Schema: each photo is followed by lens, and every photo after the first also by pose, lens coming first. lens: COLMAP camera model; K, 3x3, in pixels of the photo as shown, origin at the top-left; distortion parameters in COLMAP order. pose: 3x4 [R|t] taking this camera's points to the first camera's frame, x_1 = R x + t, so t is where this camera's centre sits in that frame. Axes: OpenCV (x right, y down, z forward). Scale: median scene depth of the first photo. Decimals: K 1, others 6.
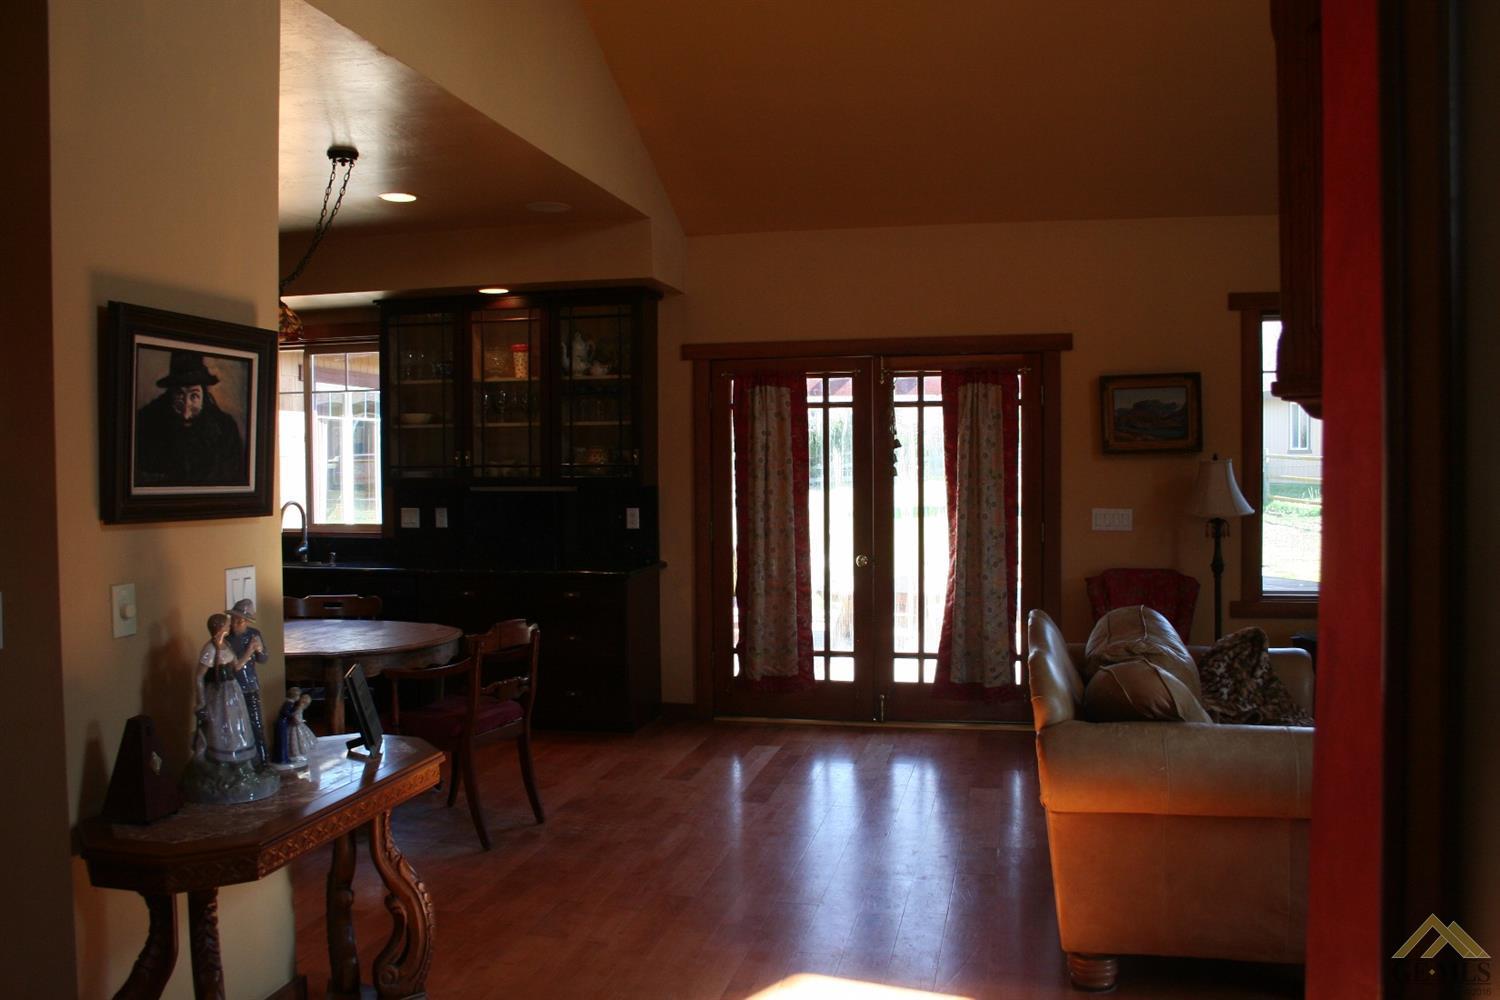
lens RADIAL K [[1251.8, 0, 736.5], [0, 1251.8, 504.5], [0, 0, 1]] dist [-0.147224, 0.114681]
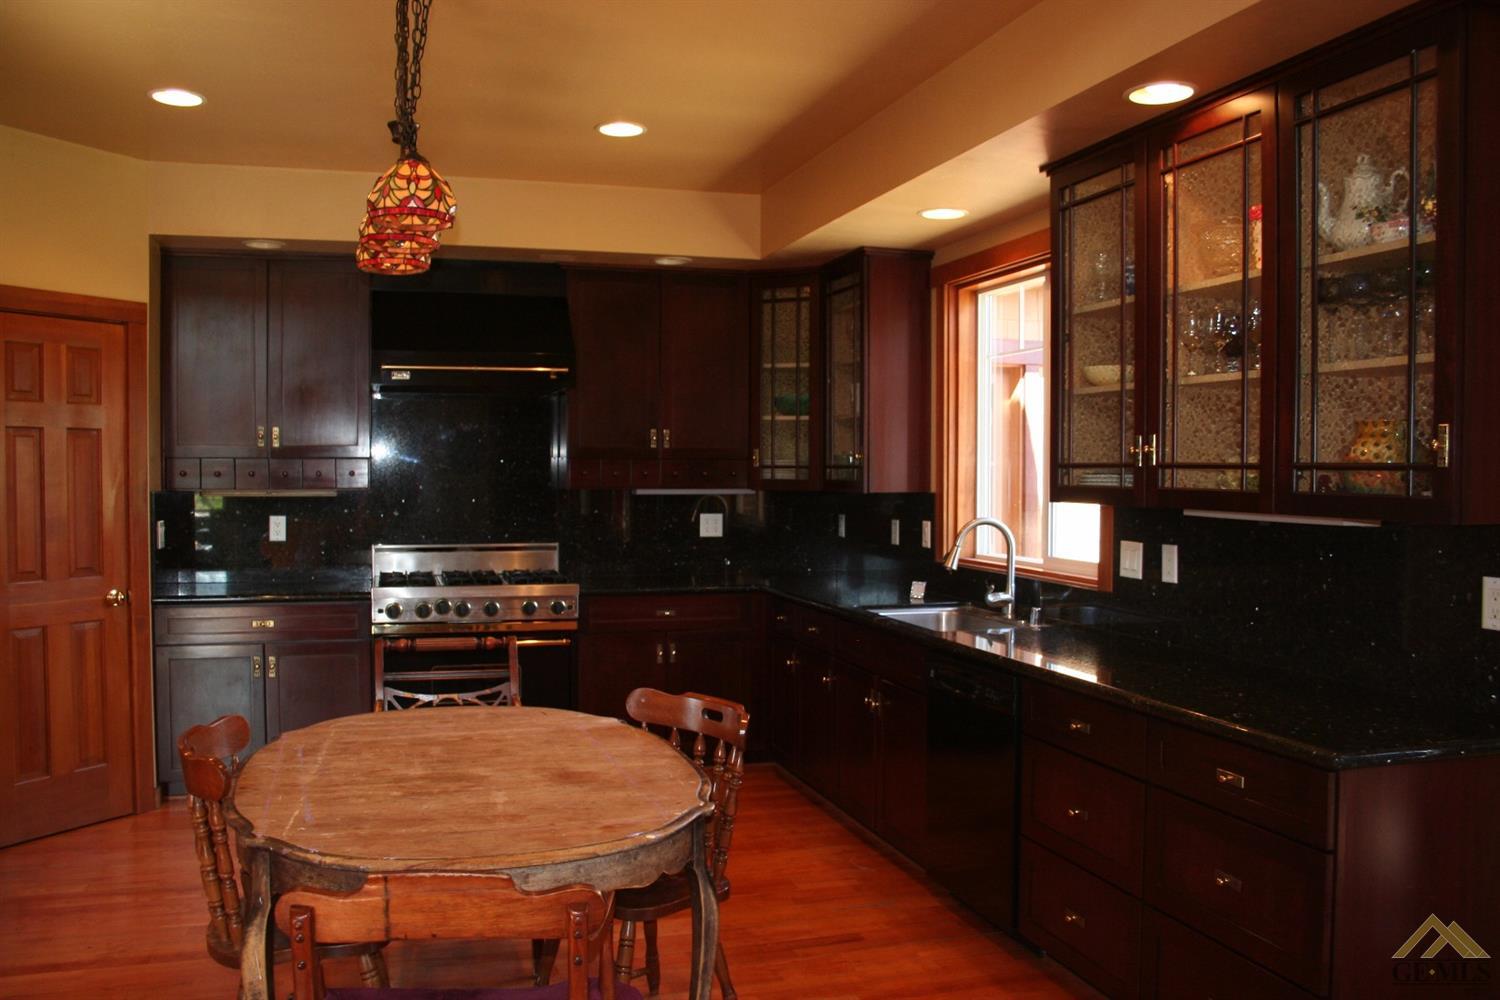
lens RADIAL K [[1251.8, 0, 736.5], [0, 1251.8, 504.5], [0, 0, 1]] dist [-0.147224, 0.114681]
pose [[0.479530, 0.035428, -0.876810, 0.112857], [-0.032290, 0.999220, 0.022714, -0.018666], [0.876931, 0.017420, 0.480301, 0.586154]]
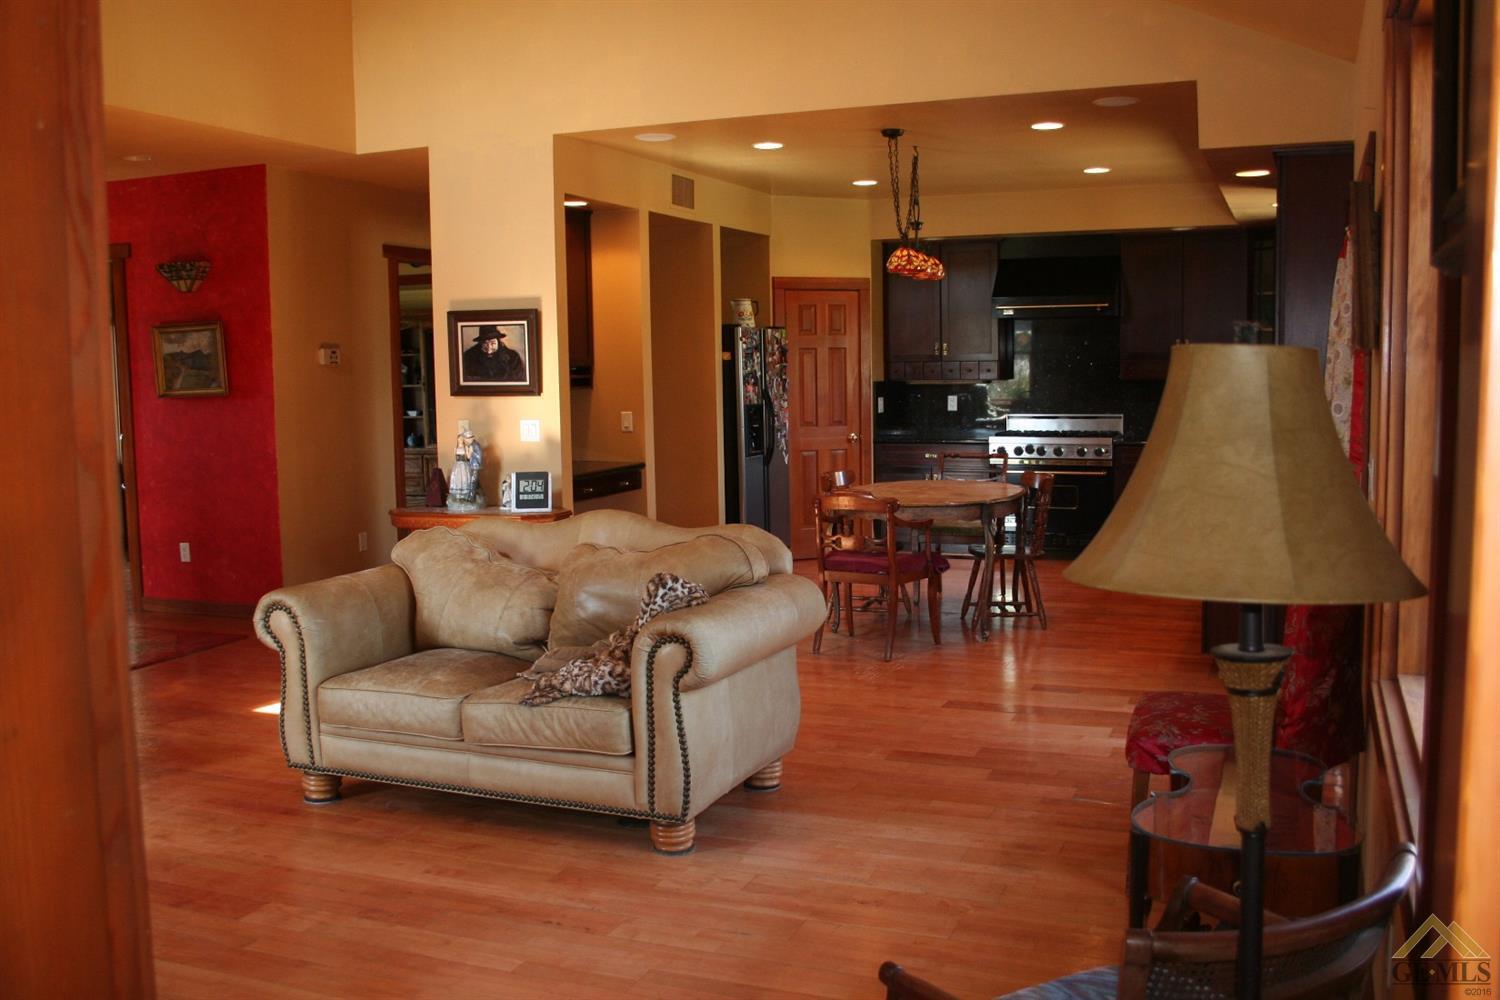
lens RADIAL K [[1438.2, 0, 710.0], [0, 1438.2, 502.3], [0, 0, 1]] dist [-0.133324, 0.166430]
pose [[-0.181416, 0.105323, -0.977750, 0.838255], [-0.012221, 0.993930, 0.109333, -0.034937], [0.983330, 0.031784, -0.179028, 0.728179]]
